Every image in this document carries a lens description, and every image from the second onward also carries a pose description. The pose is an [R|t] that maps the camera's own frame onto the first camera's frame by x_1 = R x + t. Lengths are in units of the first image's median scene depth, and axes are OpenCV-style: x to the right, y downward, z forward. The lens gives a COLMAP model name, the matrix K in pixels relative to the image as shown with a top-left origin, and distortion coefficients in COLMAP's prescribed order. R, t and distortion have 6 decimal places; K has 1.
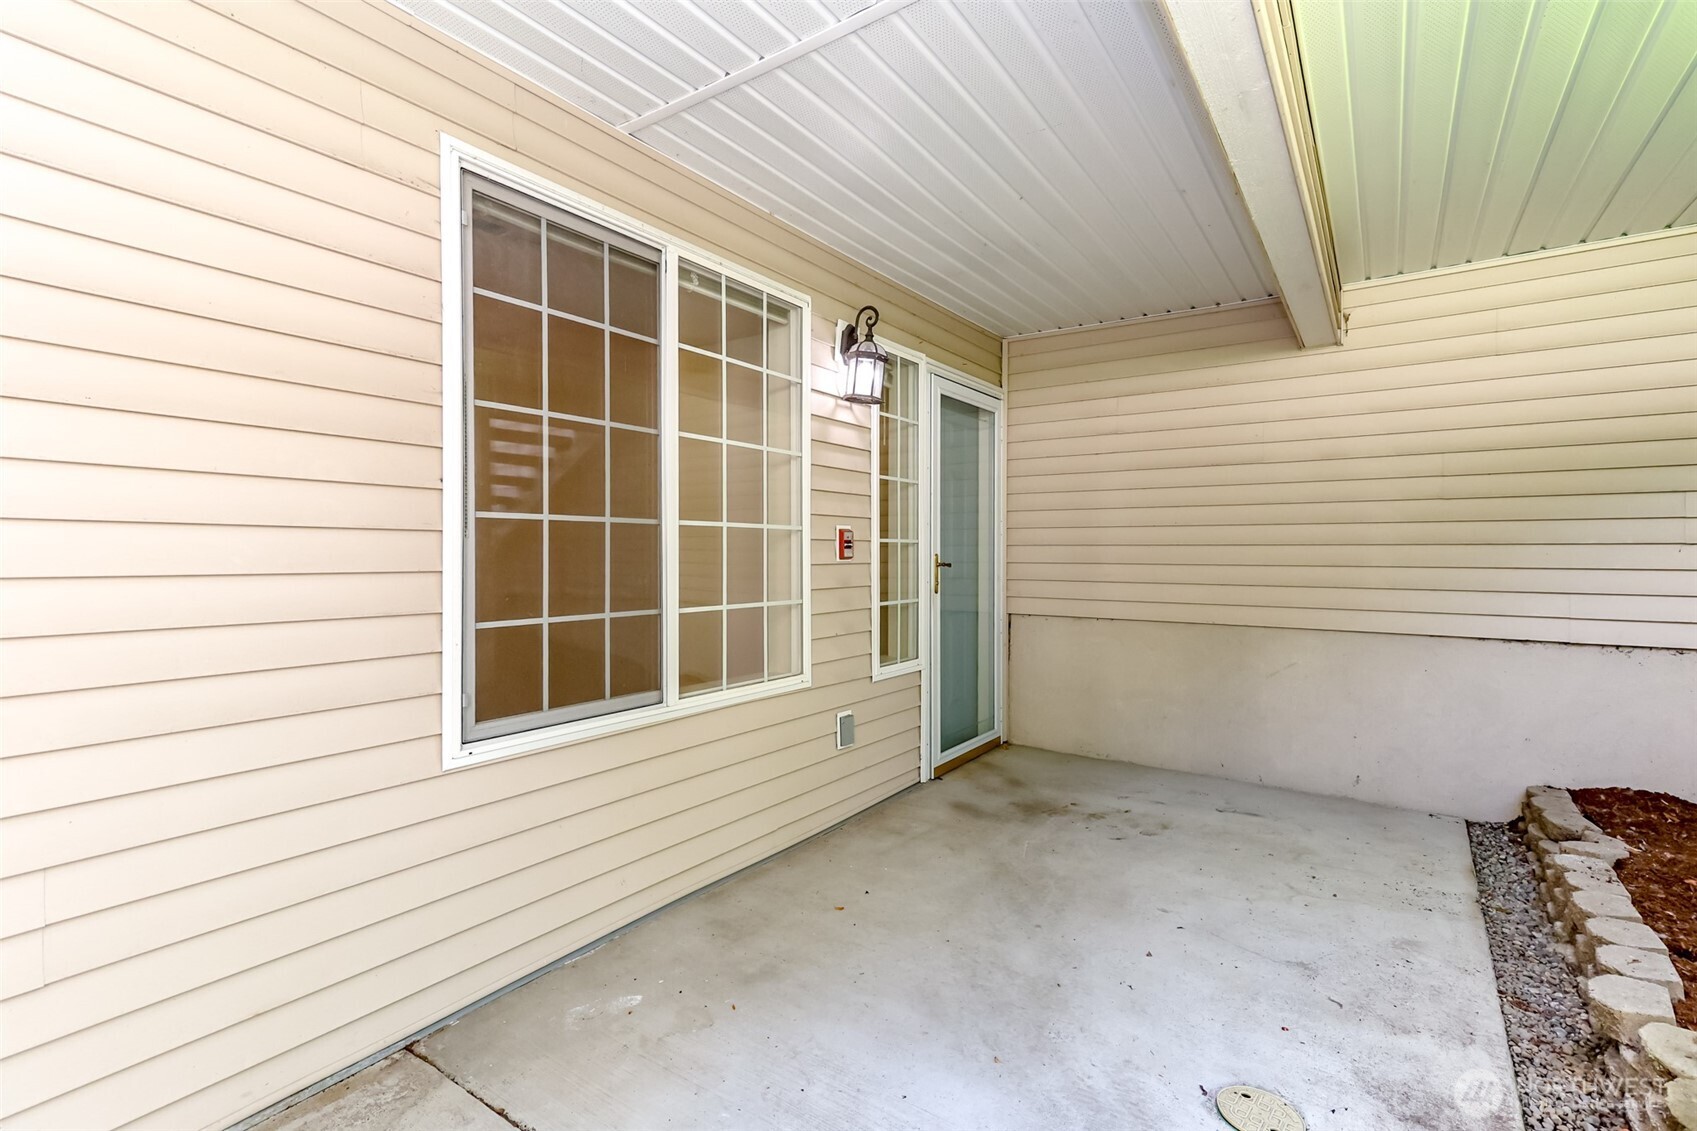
lens RADIAL K [[804.1, 0, 857.1], [0, 804.1, 557.0], [0, 0, 1]] dist [0.022727, 0.001006]
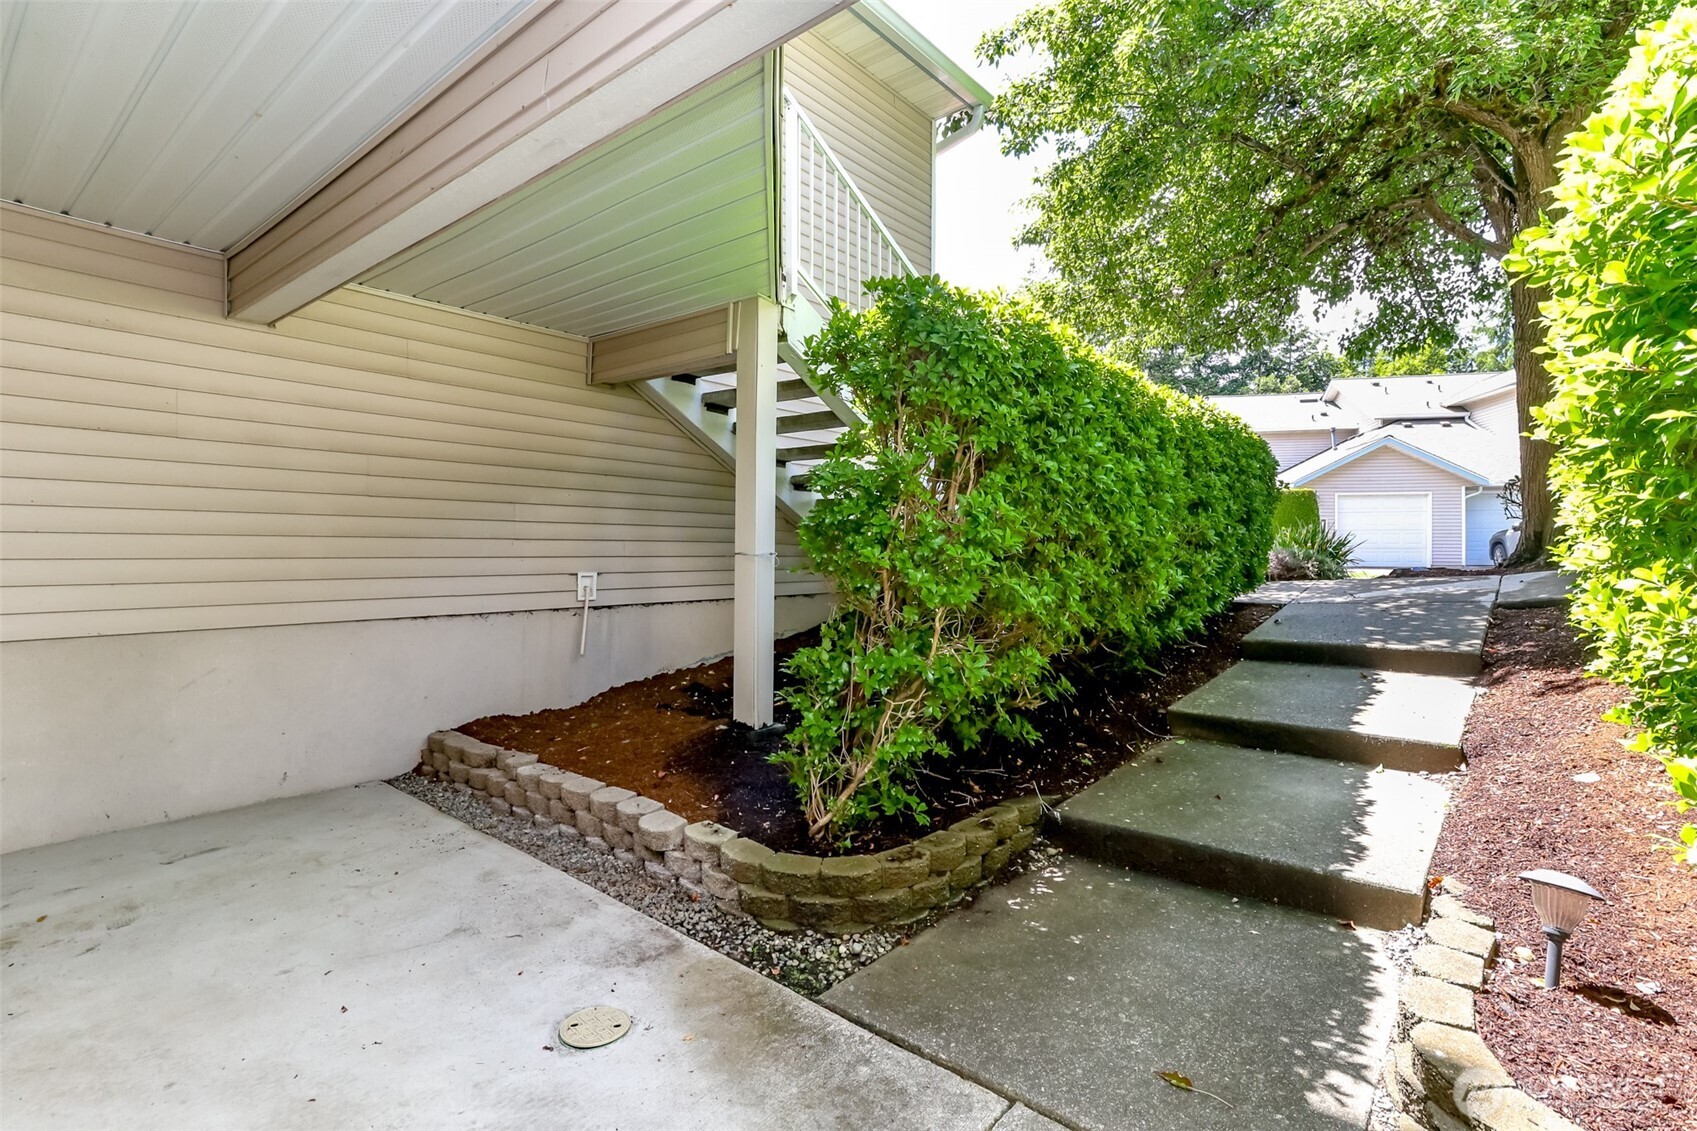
lens RADIAL K [[769.9, 0, 852.1], [0, 769.9, 566.9], [0, 0, 1]] dist [0.022527, -0.000417]
pose [[0.100747, -0.028492, 0.994504, -0.314592], [-0.000874, 0.999587, 0.028726, -0.009654], [-0.994912, -0.003763, 0.100681, 0.284835]]
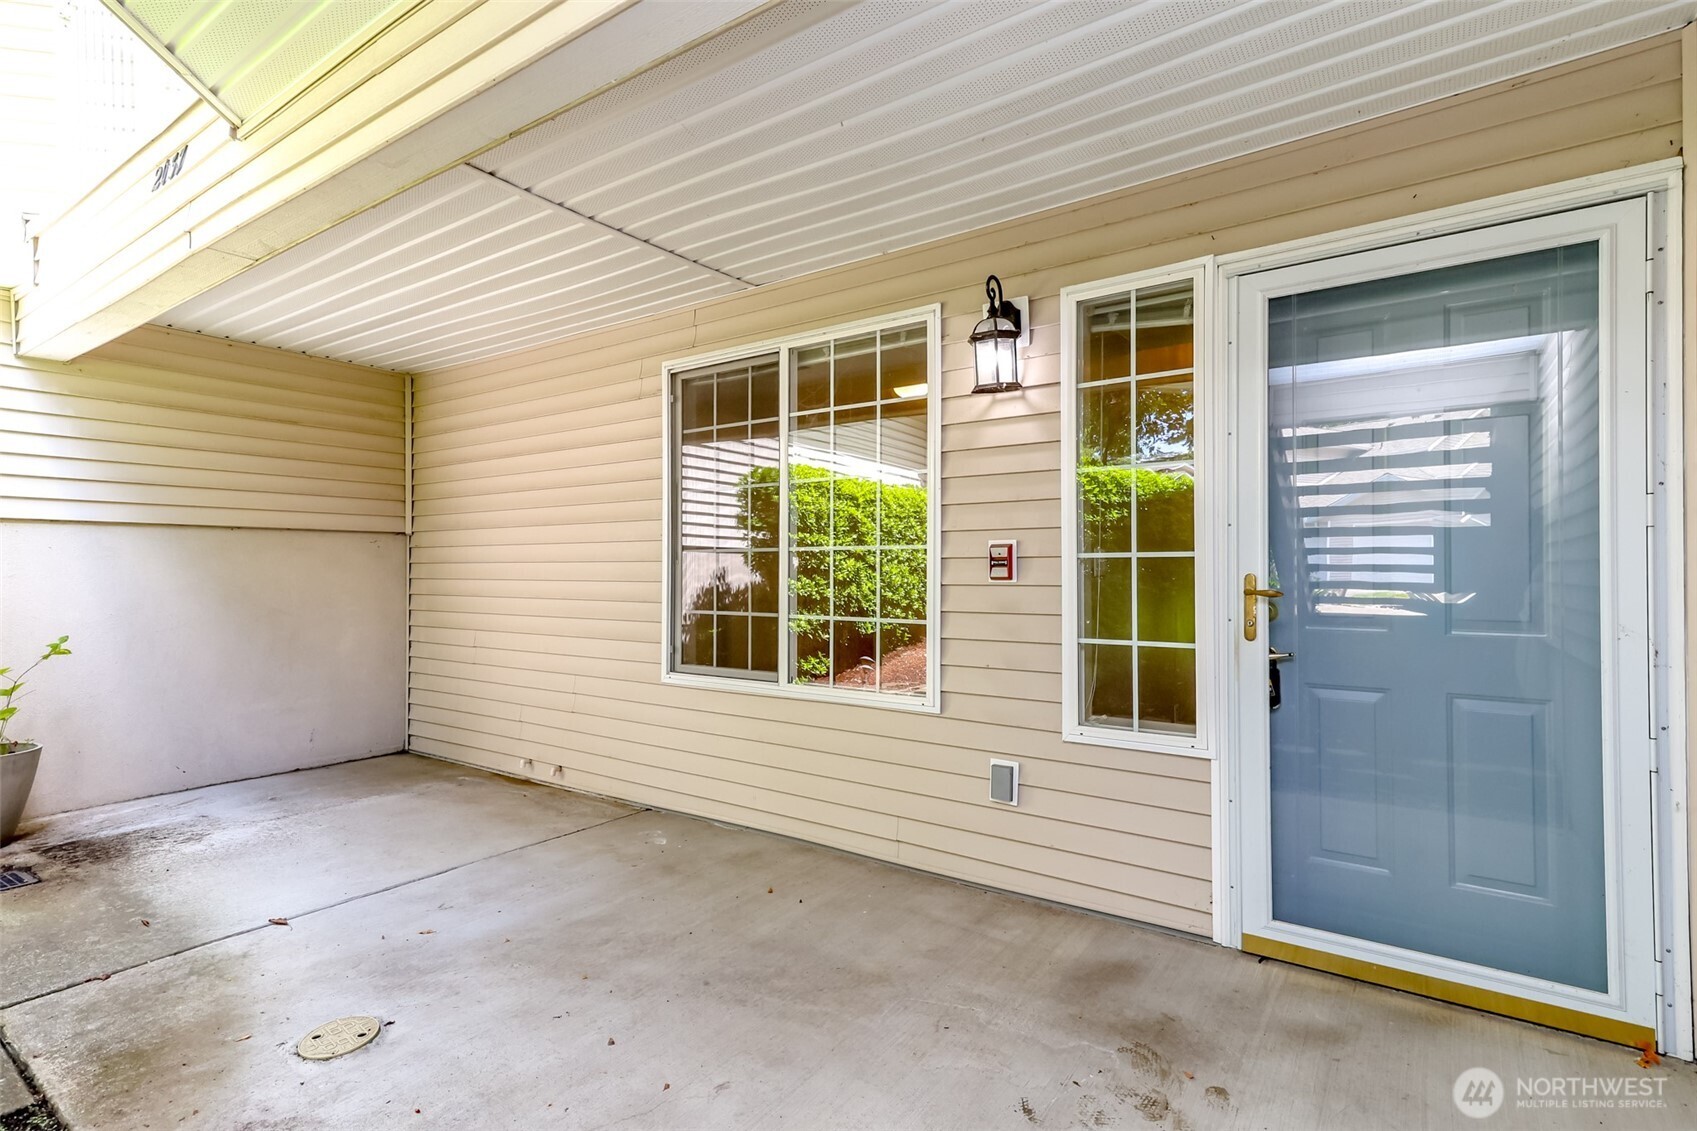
lens RADIAL K [[769.9, 0, 853.5], [0, 769.9, 566.5], [0, 0, 1]] dist [0.022527, -0.000417]
pose [[0.007942, -0.007206, -0.999942, 0.912285], [-0.005933, 0.999956, -0.007254, -0.005216], [0.999951, 0.005991, 0.007899, 0.958861]]
